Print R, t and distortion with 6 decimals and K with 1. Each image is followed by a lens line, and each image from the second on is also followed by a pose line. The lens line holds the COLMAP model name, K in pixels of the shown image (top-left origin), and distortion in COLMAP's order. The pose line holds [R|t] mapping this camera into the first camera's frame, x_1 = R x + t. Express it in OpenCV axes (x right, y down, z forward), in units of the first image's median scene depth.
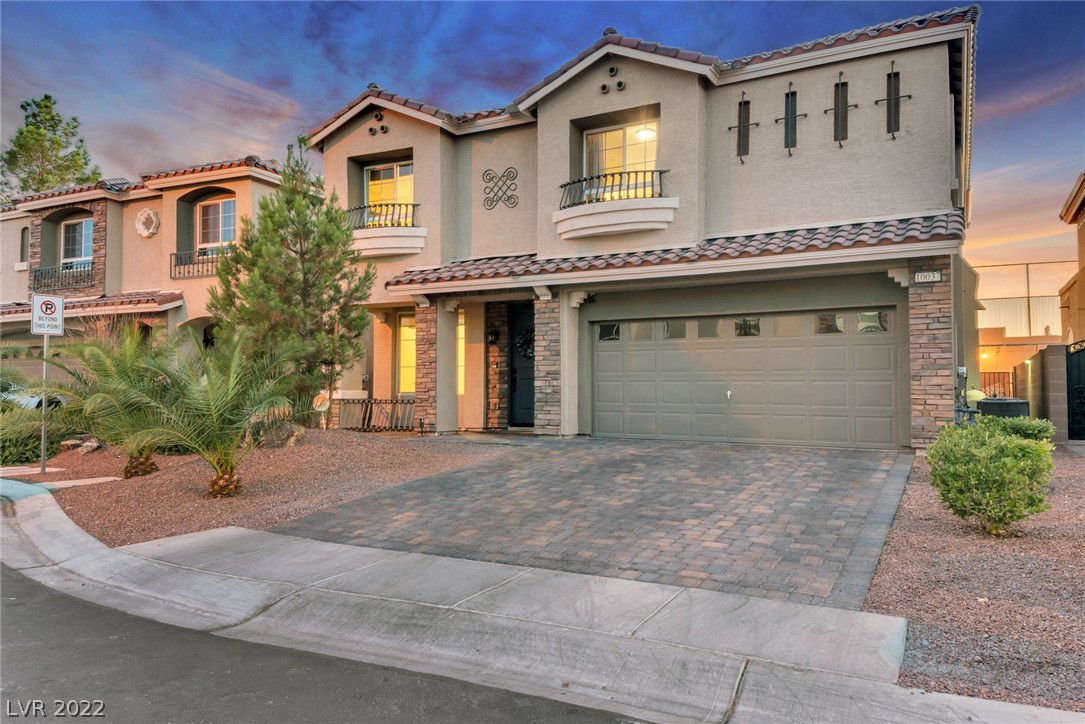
lens RADIAL K [[536.2, 0, 540.3], [0, 536.2, 364.9], [0, 0, 1]] dist [0.058199, -0.044578]
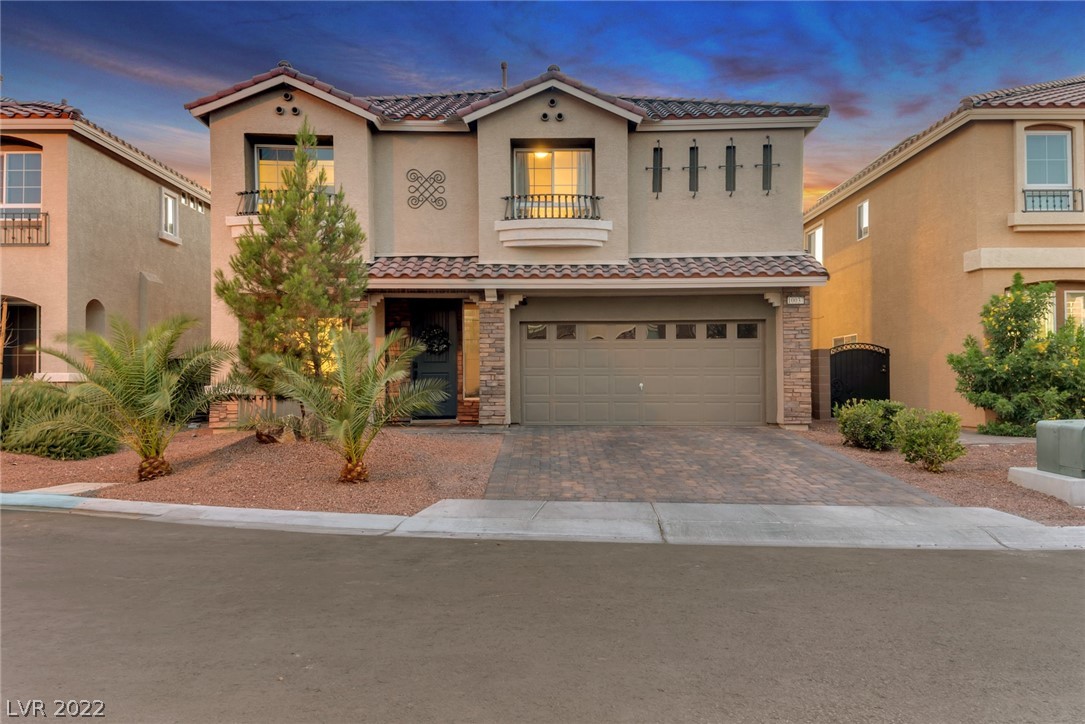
lens RADIAL K [[523.3, 0, 539.5], [0, 523.3, 361.7], [0, 0, 1]] dist [0.069728, -0.048670]
pose [[0.943534, 0.008585, 0.331166, -0.254380], [-0.010827, 0.999929, 0.004924, -0.004275], [-0.331100, -0.008231, 0.943560, -0.041358]]
